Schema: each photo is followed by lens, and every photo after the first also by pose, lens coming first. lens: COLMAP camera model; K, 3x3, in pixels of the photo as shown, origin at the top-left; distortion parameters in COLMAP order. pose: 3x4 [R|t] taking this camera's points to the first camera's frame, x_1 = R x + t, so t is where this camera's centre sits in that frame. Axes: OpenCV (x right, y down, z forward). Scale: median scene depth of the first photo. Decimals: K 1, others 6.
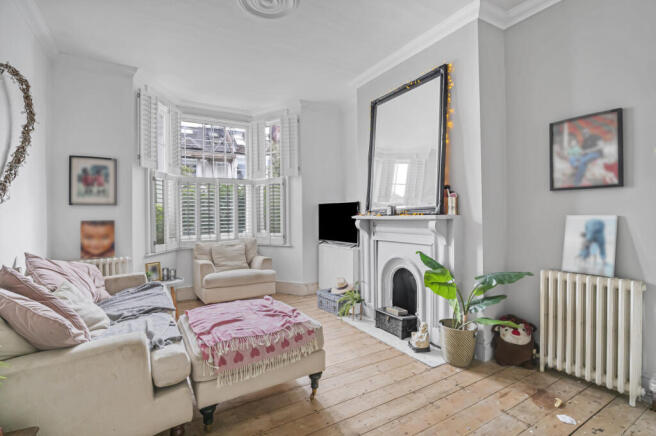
lens RADIAL K [[305.9, 0, 328.0], [0, 305.9, 218.0], [0, 0, 1]] dist [-0.002950, -0.000448]
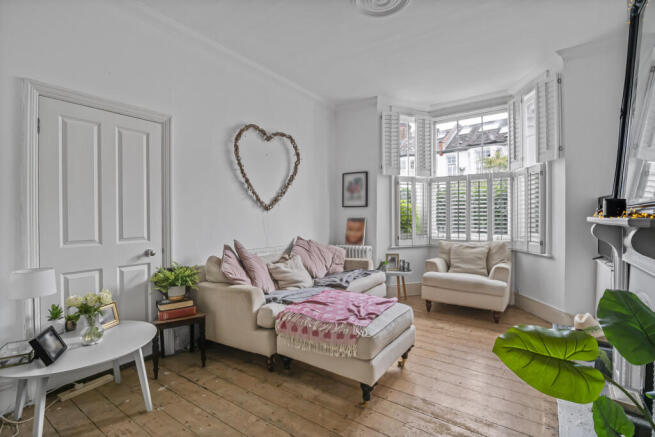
lens RADIAL K [[309.8, 0, 327.5], [0, 309.8, 218.5], [0, 0, 1]] dist [-0.001216, -0.000596]
pose [[0.413566, 0.017871, -0.910299, 0.349486], [-0.008023, 0.999840, 0.015984, -0.007783], [0.910439, 0.000693, 0.413644, 0.224062]]
